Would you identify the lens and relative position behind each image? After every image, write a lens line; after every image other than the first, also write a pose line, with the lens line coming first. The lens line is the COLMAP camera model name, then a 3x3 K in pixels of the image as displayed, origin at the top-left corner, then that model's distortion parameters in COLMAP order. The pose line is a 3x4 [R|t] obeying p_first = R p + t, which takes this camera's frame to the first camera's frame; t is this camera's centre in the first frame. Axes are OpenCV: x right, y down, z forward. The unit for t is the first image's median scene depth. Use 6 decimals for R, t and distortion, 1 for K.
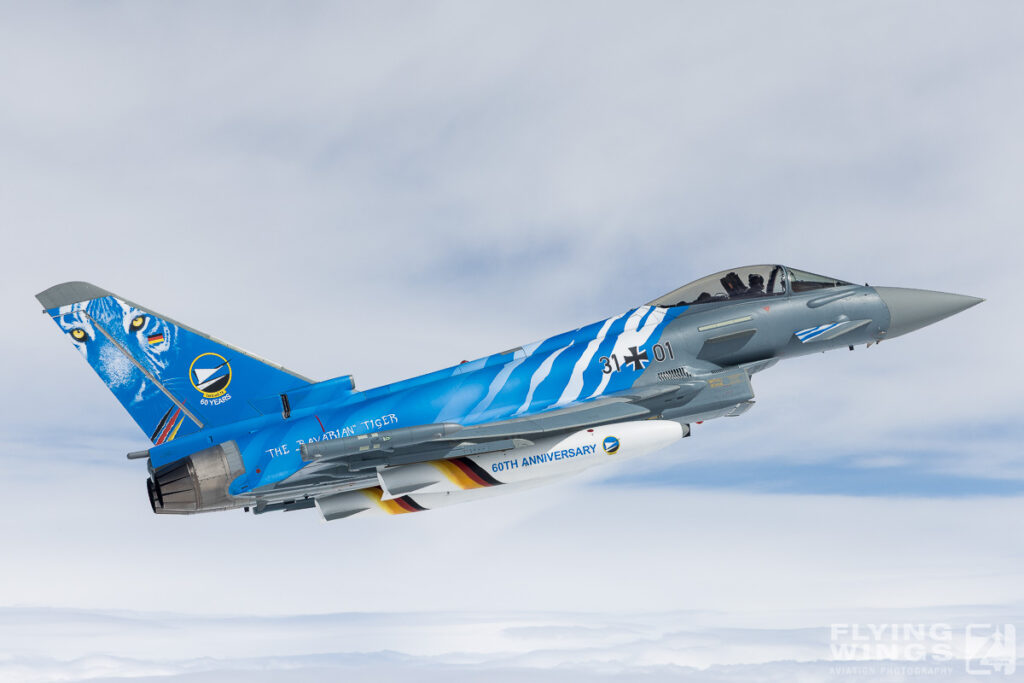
lens RADIAL K [[2827.6, 0, 512.0], [0, 2827.6, 341.5], [0, 0, 1]] dist [0.020372, -0.709379]
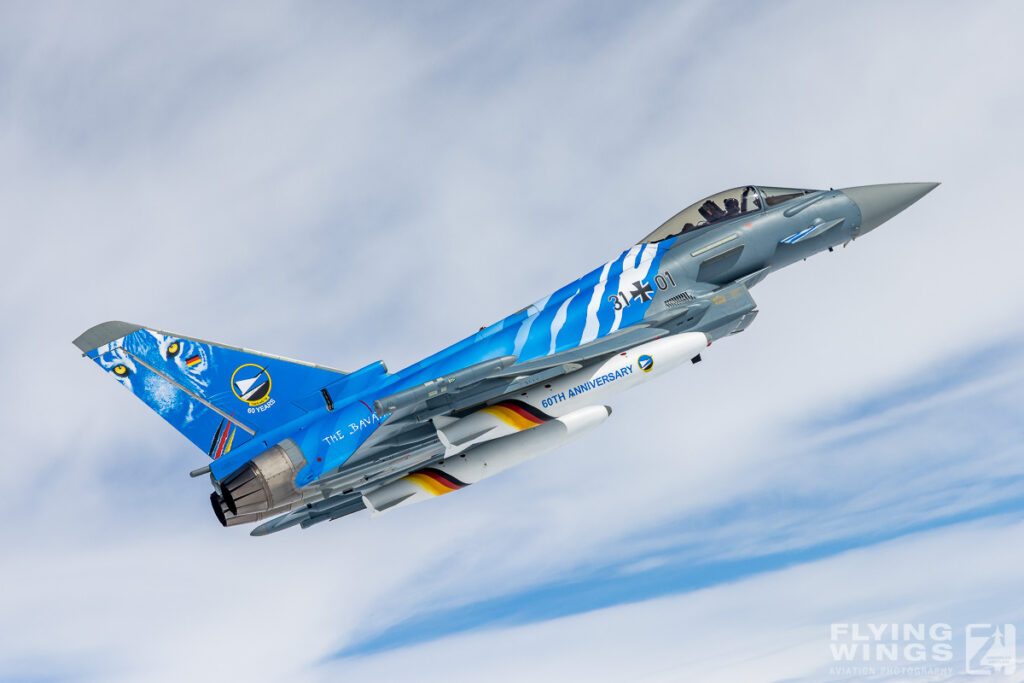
lens RADIAL K [[2827.6, 0, 512.0], [0, 2827.6, 341.5], [0, 0, 1]] dist [0.020372, -0.709379]
pose [[0.976446, -0.202690, 0.073963, -0.087021], [0.206981, 0.976752, -0.055808, 0.074743], [-0.060931, 0.069803, 0.995698, -0.046188]]
